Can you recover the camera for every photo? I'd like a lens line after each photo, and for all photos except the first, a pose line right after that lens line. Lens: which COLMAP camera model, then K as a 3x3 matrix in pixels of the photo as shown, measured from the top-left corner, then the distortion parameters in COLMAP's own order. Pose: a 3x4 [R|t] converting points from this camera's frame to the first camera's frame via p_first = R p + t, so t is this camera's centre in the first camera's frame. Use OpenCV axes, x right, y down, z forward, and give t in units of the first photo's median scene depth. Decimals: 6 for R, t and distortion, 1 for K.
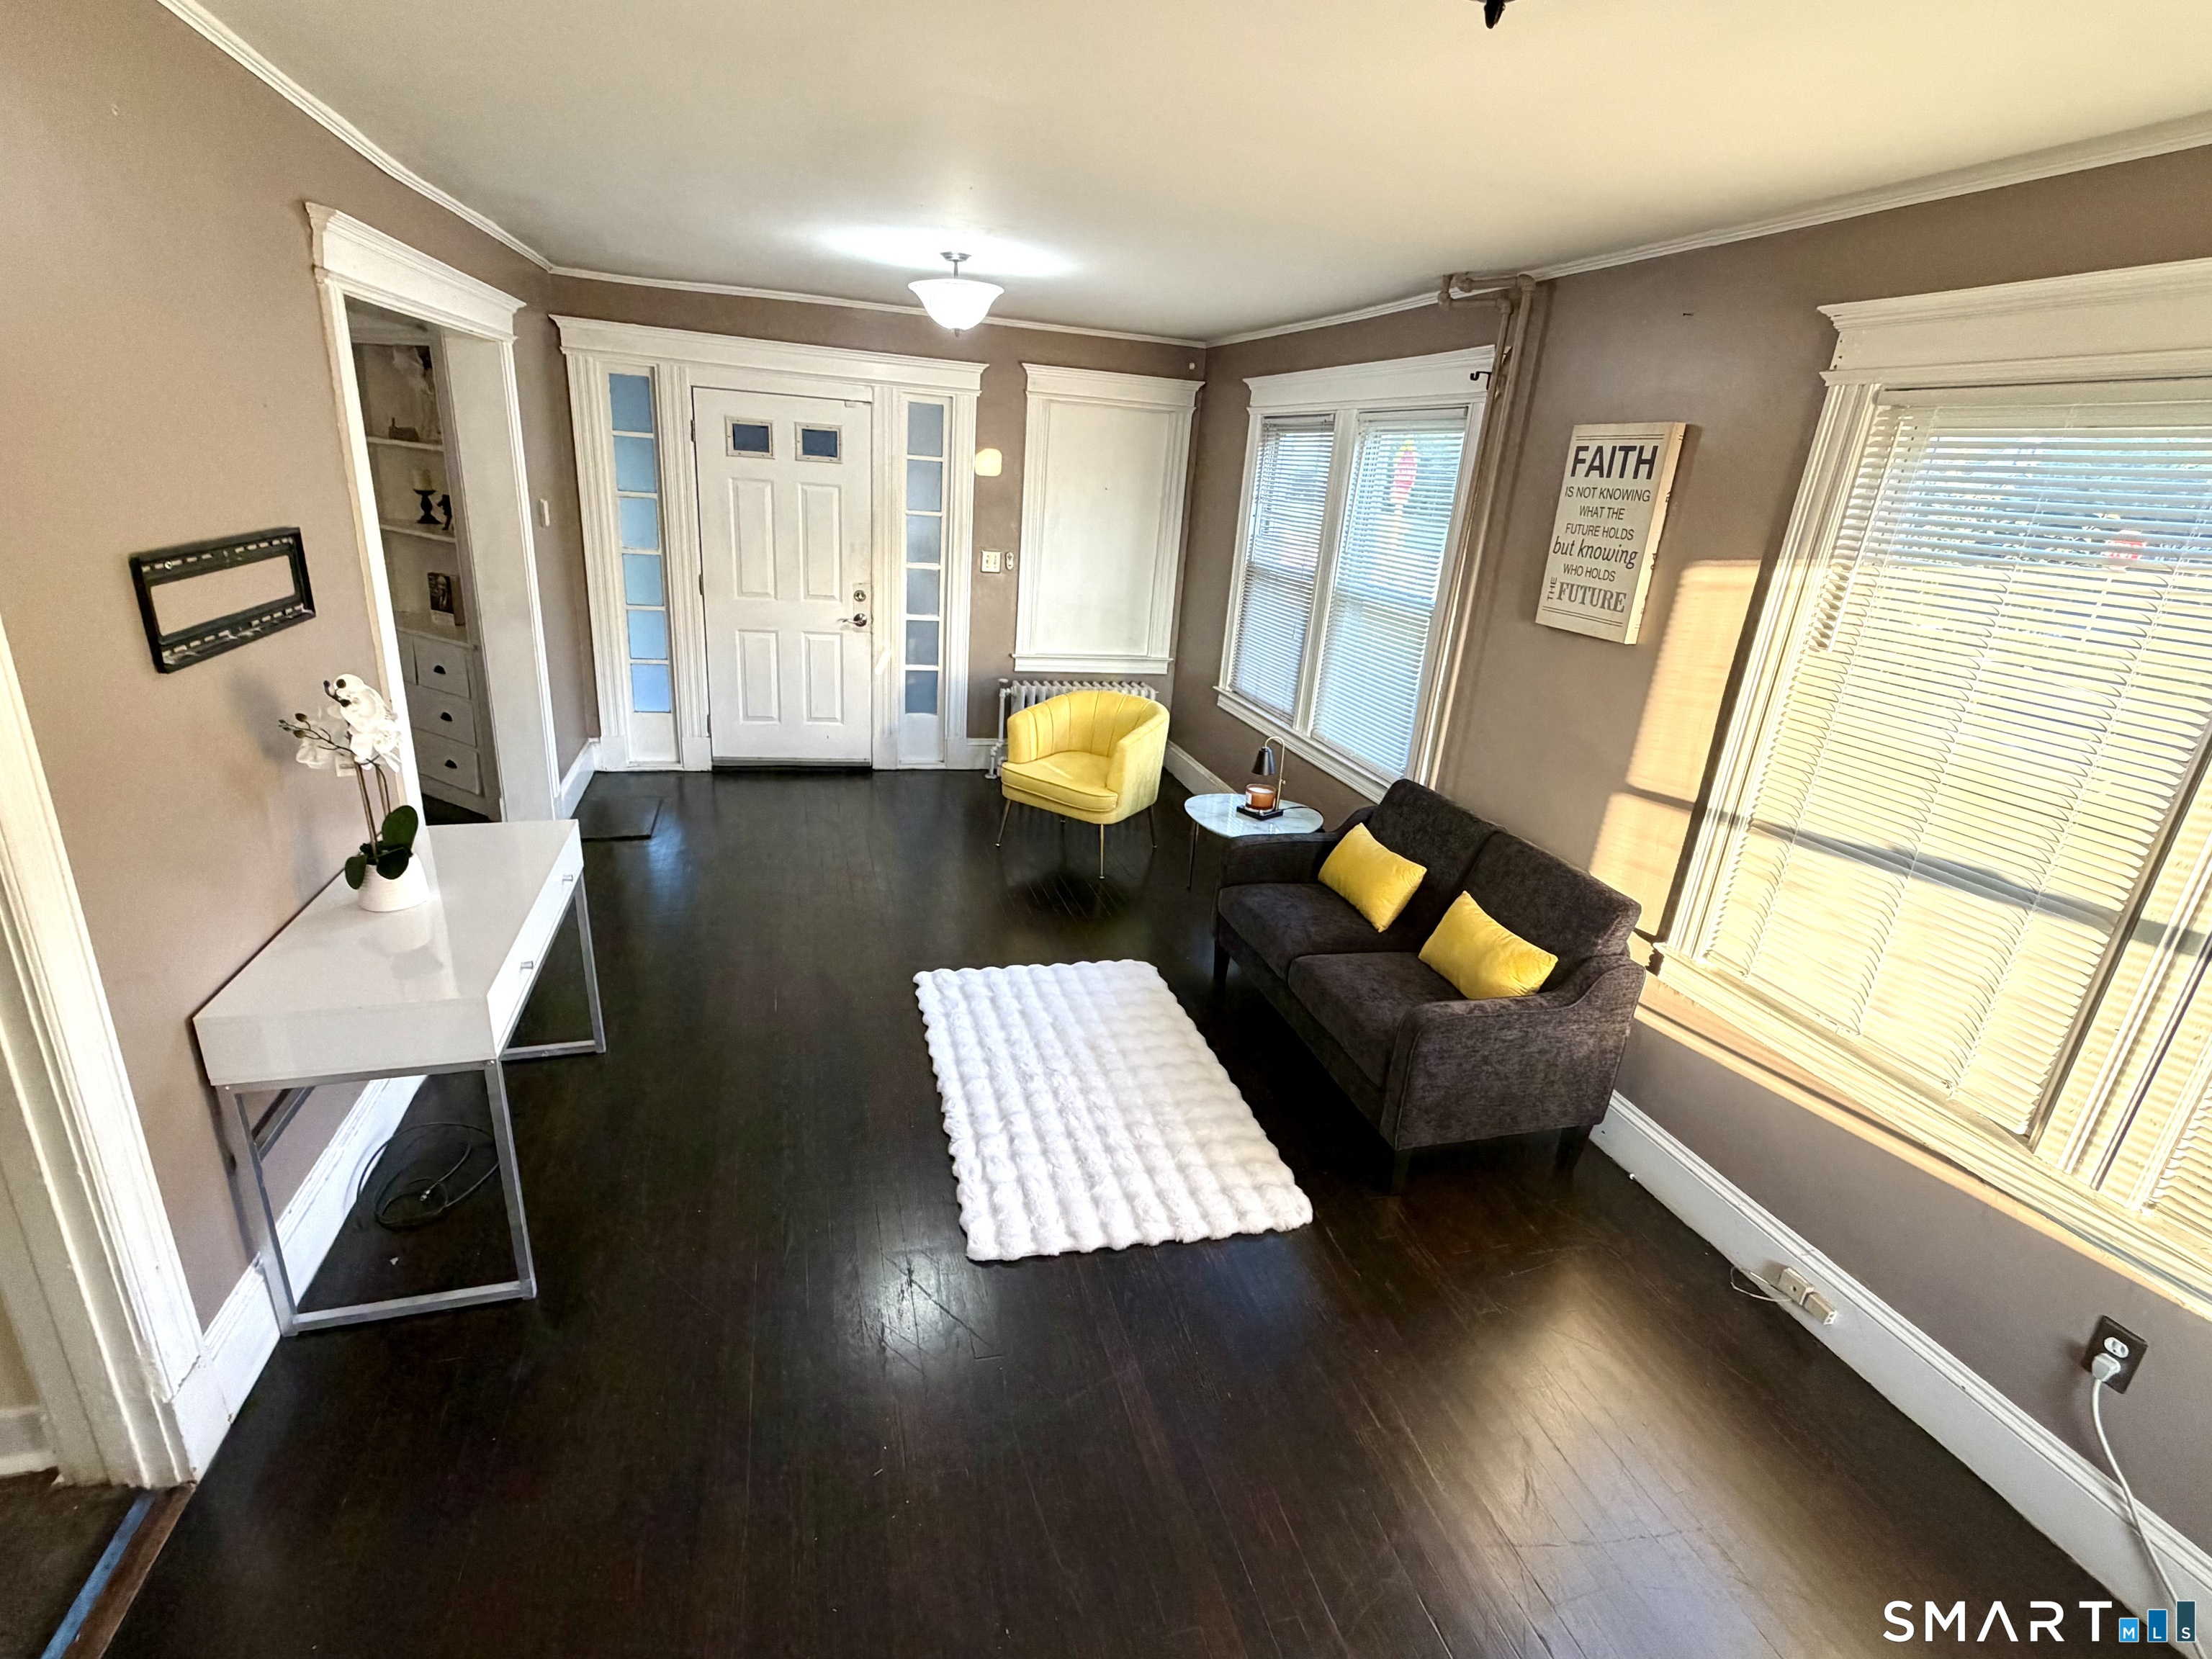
lens RADIAL K [[1017.7, 0, 1097.5], [0, 1017.7, 830.3], [0, 0, 1]] dist [-0.001404, 0.000199]
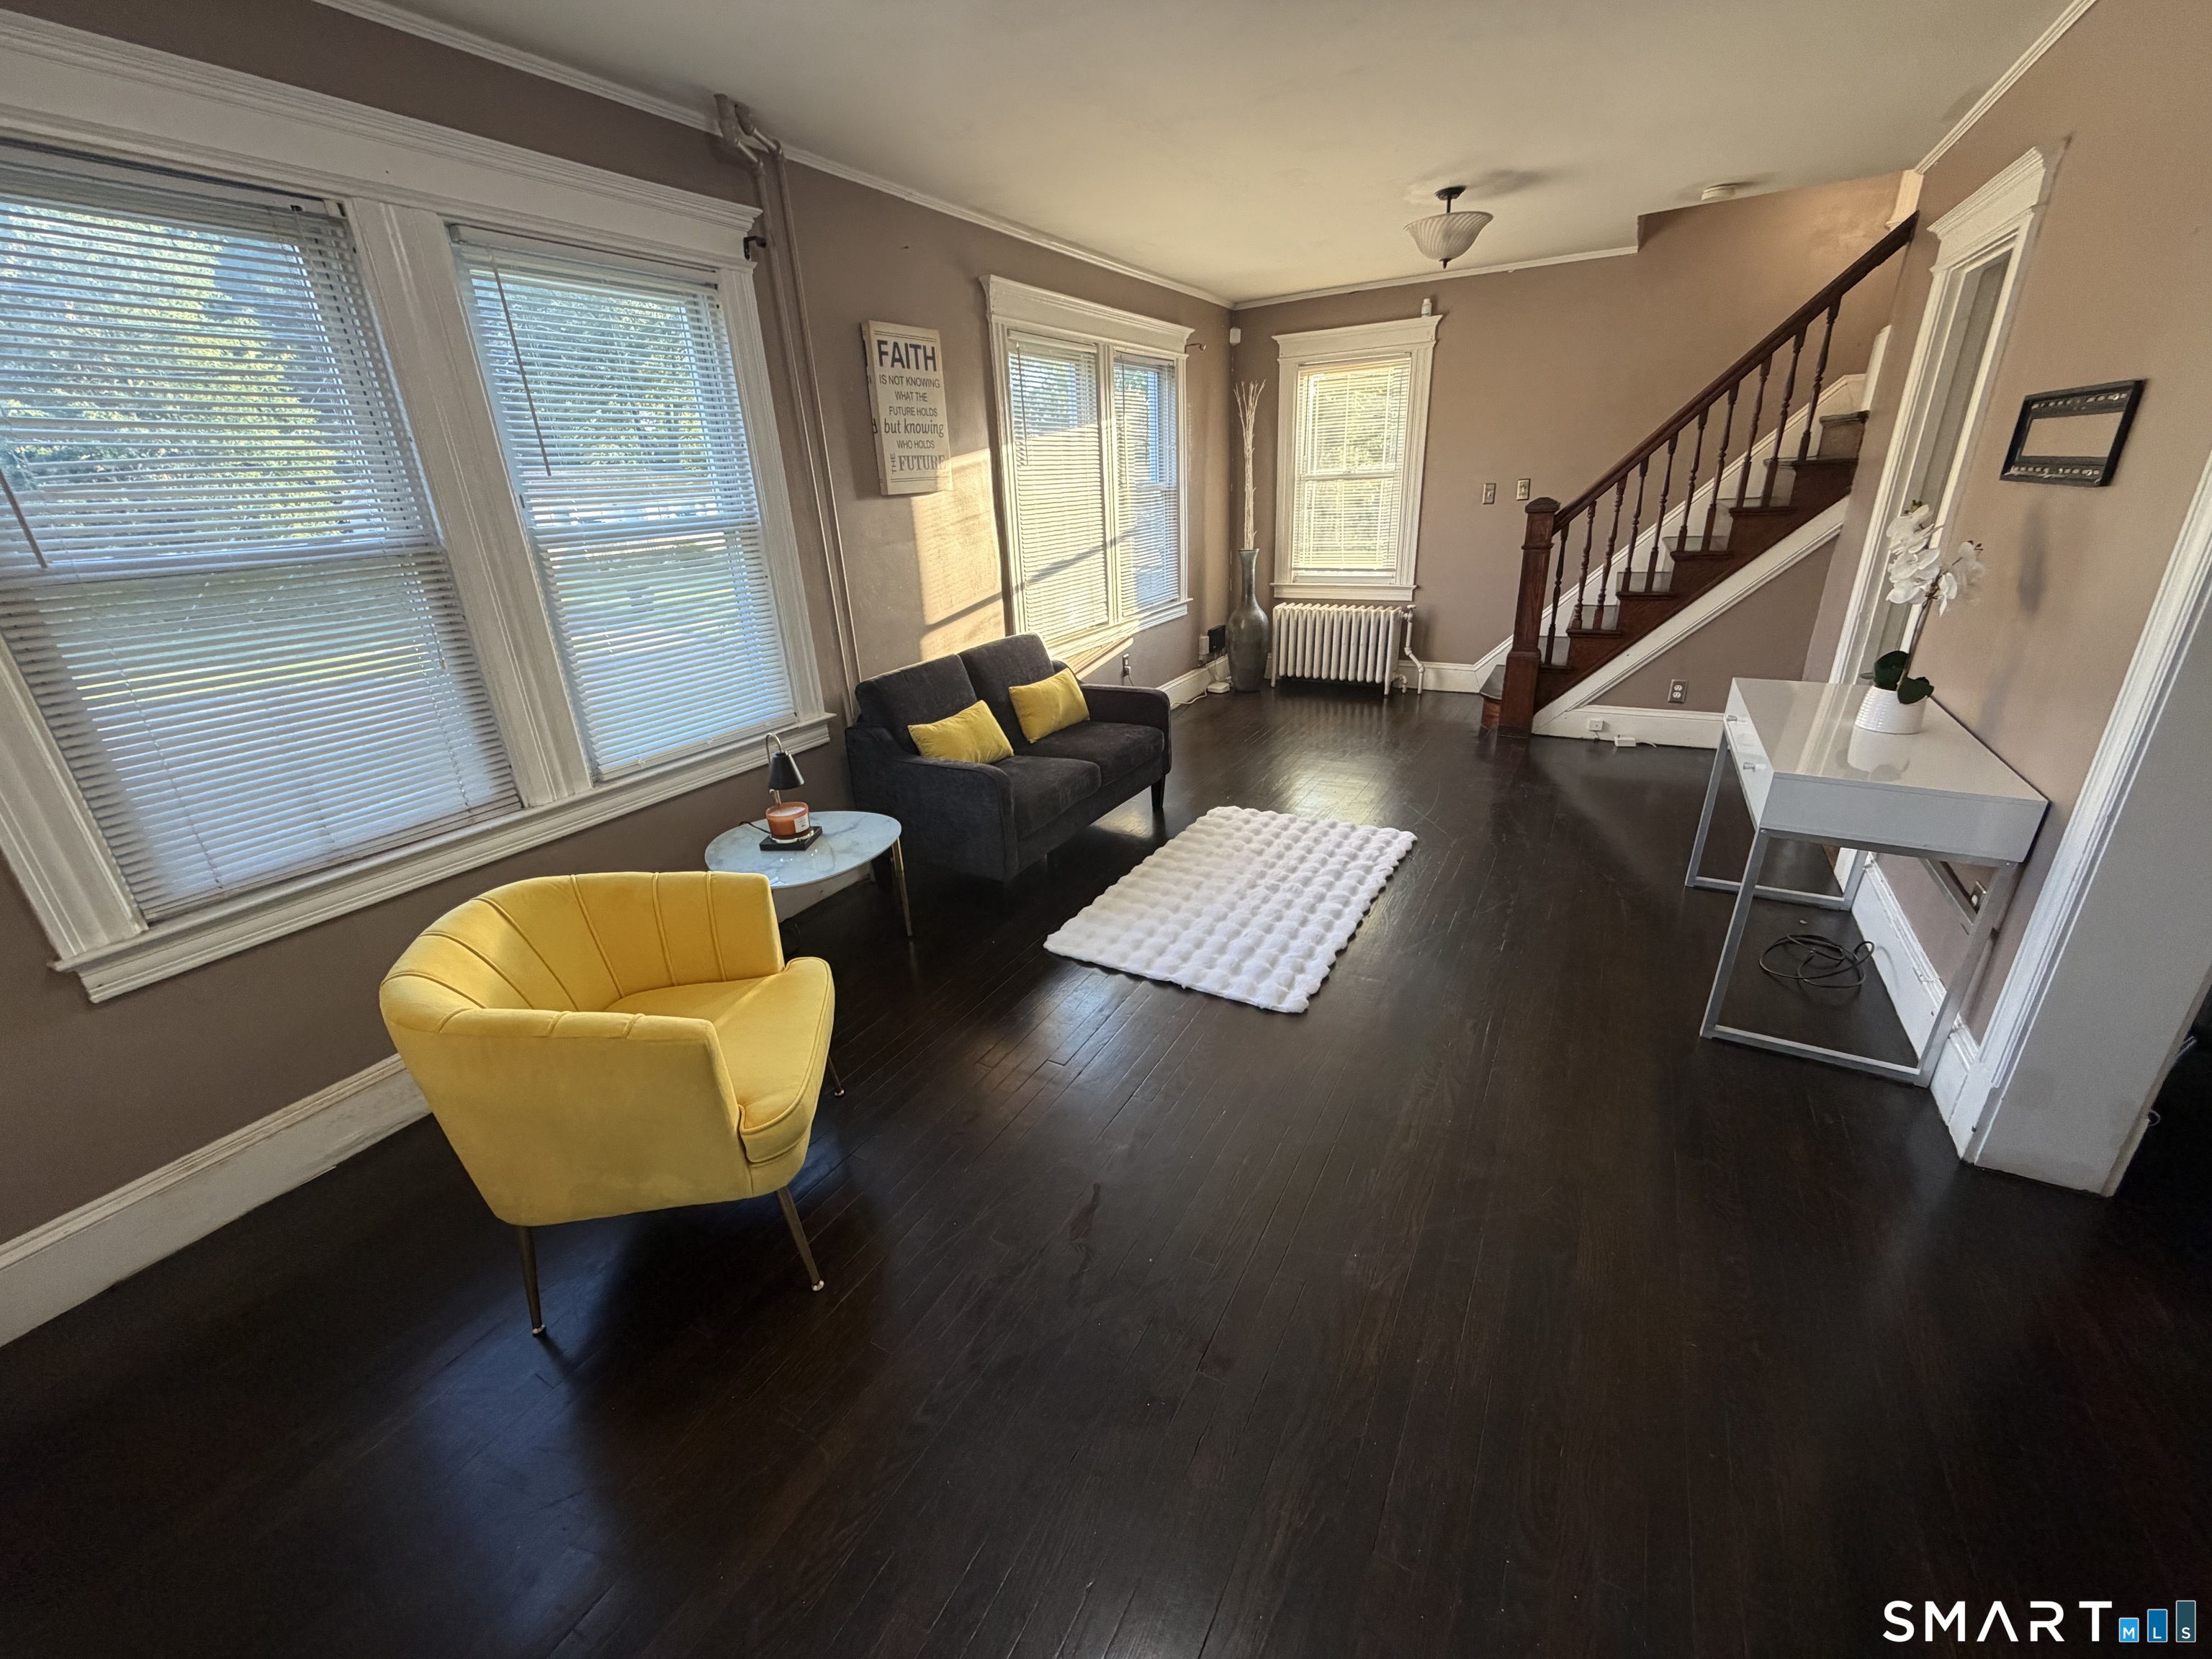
lens RADIAL K [[880.0, 0, 1098.8], [0, 880.0, 823.5], [0, 0, 1]] dist [0.000417, 0.000018]
pose [[-0.695776, -0.300857, 0.652212, -0.598076], [0.239302, 0.759068, 0.605435, -0.530543], [-0.677222, 0.577322, -0.456146, 1.693519]]
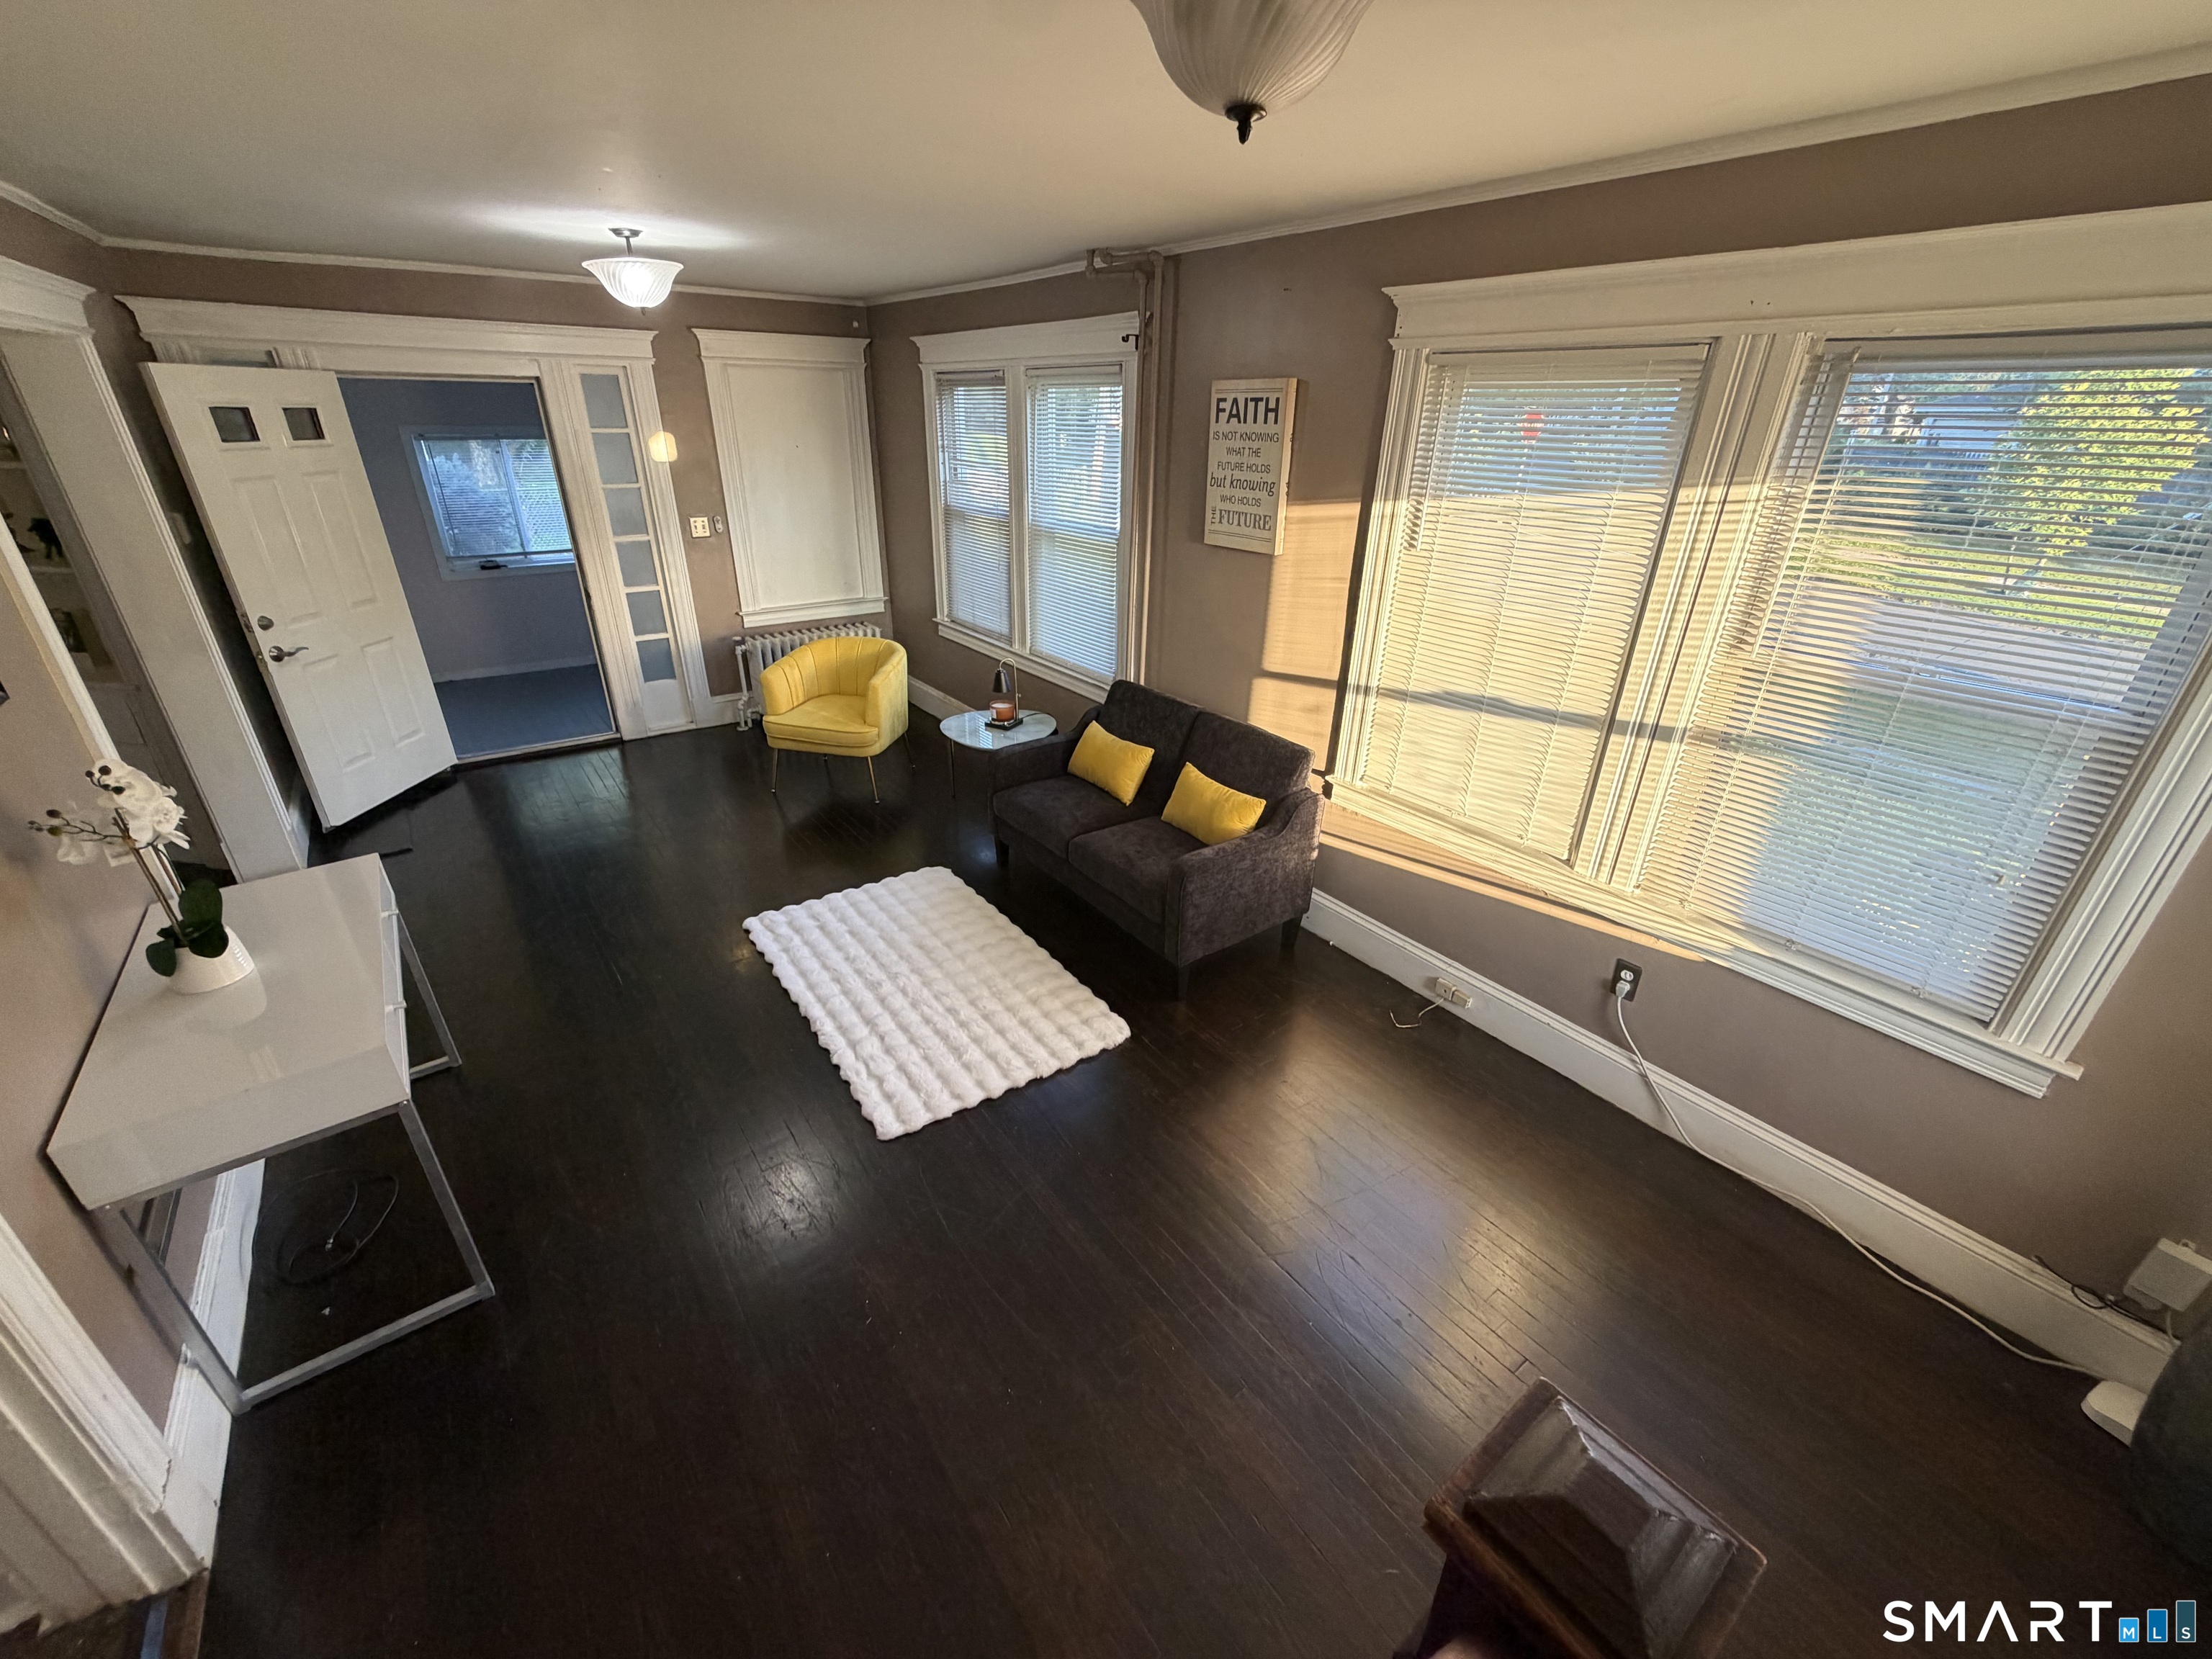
lens RADIAL K [[880.0, 0, 1090.8], [0, 880.0, 829.5], [0, 0, 1]] dist [0.000417, 0.000018]
pose [[0.937135, -0.201882, 0.284642, -0.095820], [0.167481, 0.975787, 0.140674, -0.037323], [-0.306149, -0.084158, 0.948256, -0.030696]]
